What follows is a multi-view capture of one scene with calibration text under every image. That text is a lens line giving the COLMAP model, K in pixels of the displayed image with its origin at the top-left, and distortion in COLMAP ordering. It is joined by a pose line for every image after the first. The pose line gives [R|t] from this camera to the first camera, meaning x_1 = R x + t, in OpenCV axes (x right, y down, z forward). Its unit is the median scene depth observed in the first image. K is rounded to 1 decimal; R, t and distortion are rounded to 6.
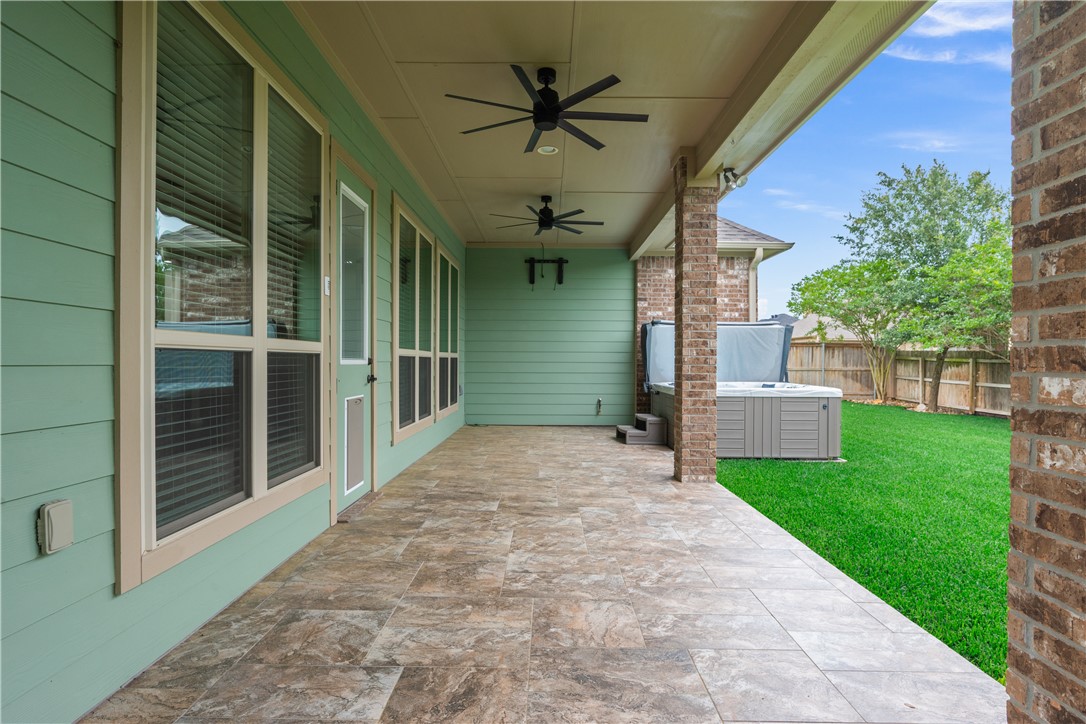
lens RADIAL K [[573.8, 0, 543.5], [0, 573.8, 360.3], [0, 0, 1]] dist [0.030162, 0.000461]
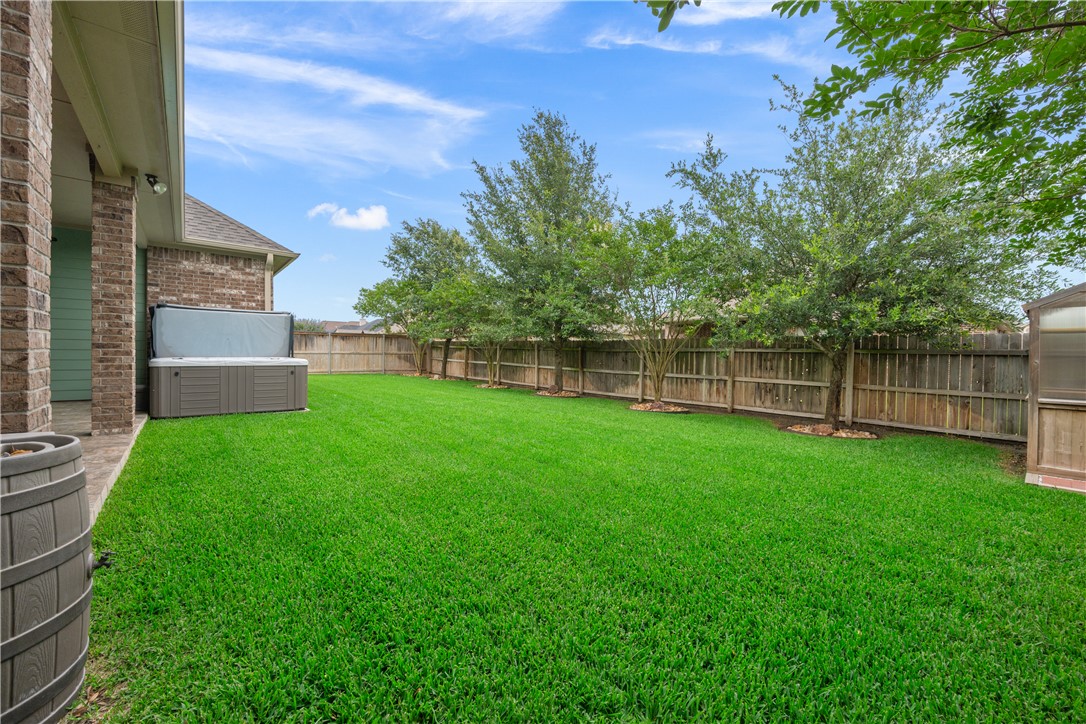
lens RADIAL K [[431.0, 0, 547.5], [0, 431.0, 358.8], [0, 0, 1]] dist [-0.003709, -0.000533]
pose [[0.759828, -0.005777, 0.650099, 0.210998], [-0.005967, 0.999856, 0.015860, 0.020739], [-0.650097, -0.015930, 0.759684, -0.138734]]
